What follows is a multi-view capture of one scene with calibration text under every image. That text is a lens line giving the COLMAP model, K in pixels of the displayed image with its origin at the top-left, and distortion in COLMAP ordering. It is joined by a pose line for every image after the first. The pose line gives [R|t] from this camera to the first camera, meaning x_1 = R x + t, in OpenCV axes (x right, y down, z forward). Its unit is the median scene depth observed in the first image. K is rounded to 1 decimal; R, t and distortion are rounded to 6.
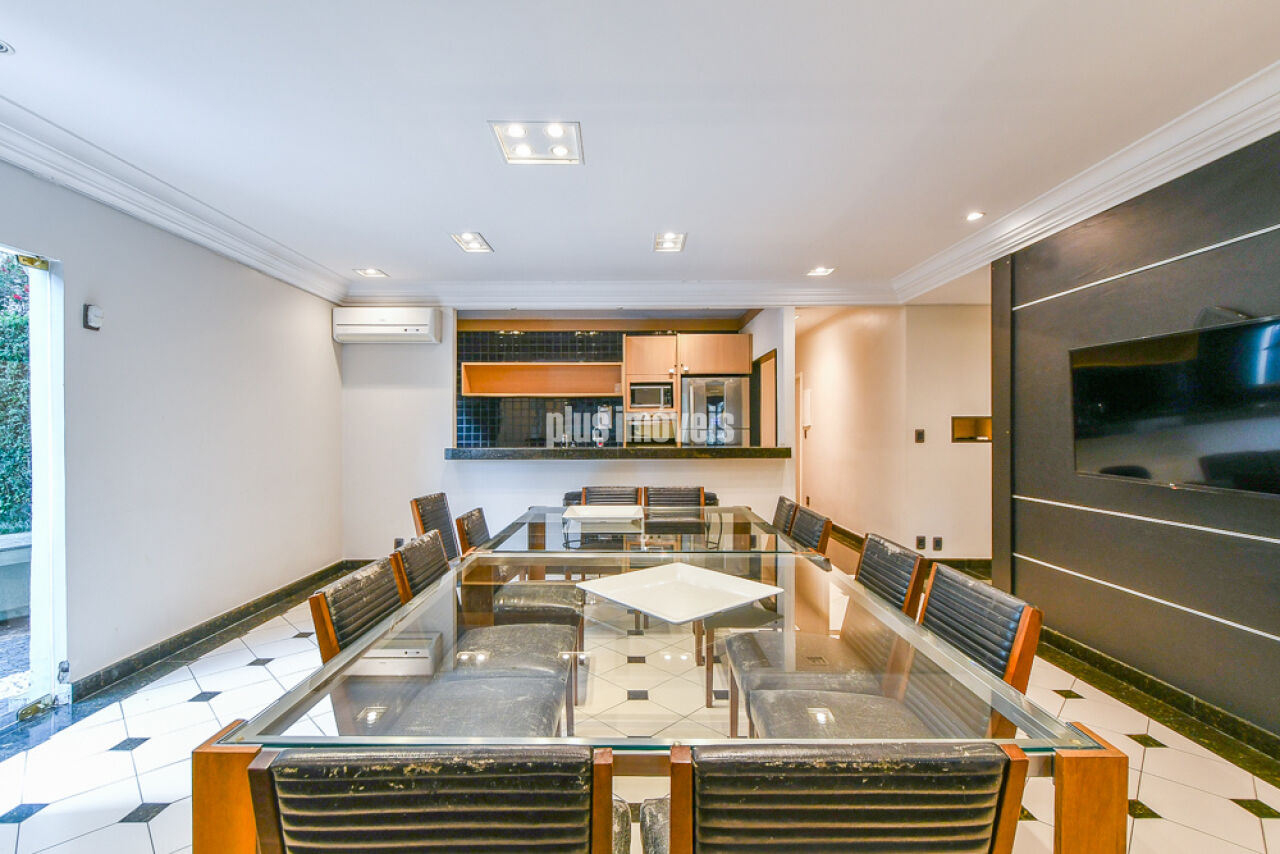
lens RADIAL K [[562.3, 0, 630.9], [0, 562.3, 430.1], [0, 0, 1]] dist [0.005772, -0.000460]
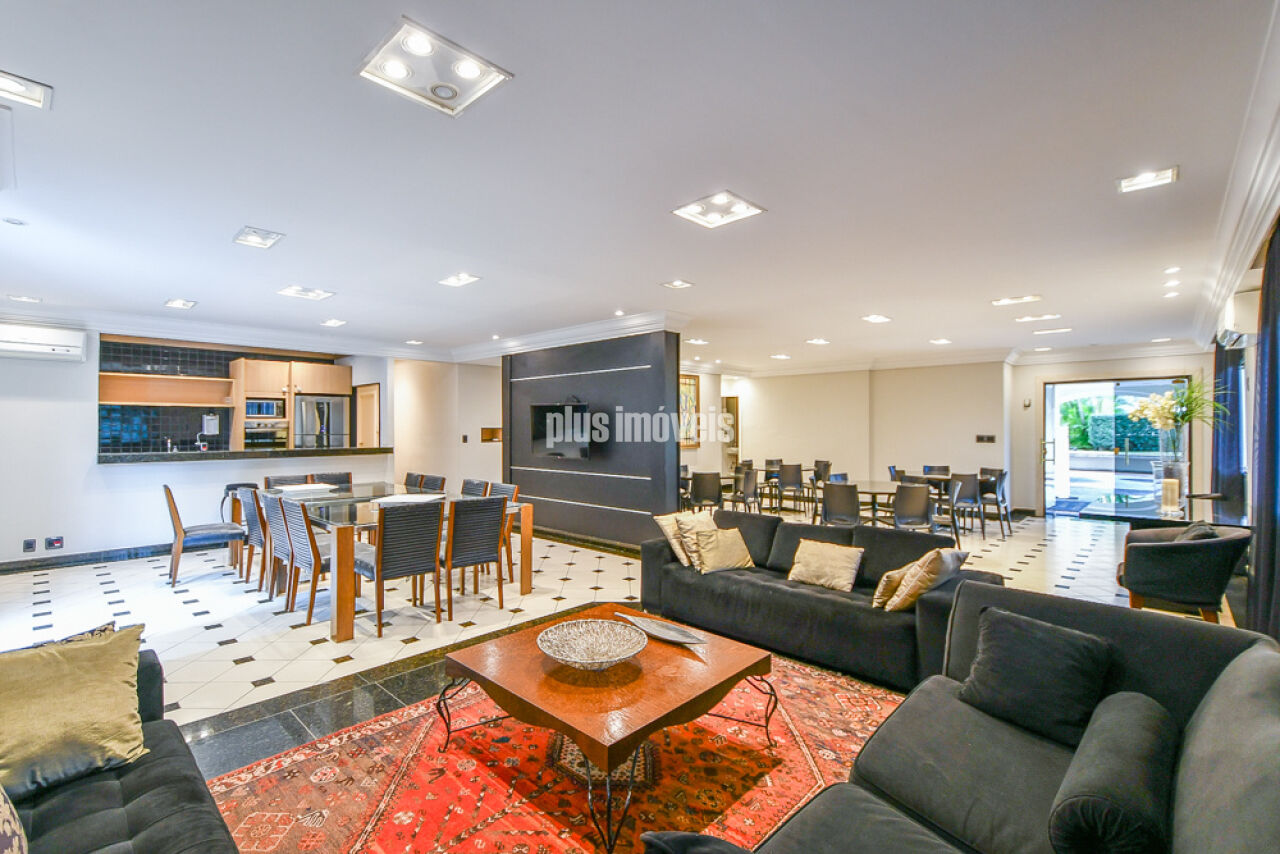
lens RADIAL K [[562.3, 0, 630.9], [0, 562.3, 430.1], [0, 0, 1]] dist [0.005772, -0.000460]
pose [[0.691972, 0.001572, 0.721923, -0.388450], [0.000676, 0.999996, -0.002826, -0.011181], [-0.721924, 0.002443, 0.691968, -0.571675]]
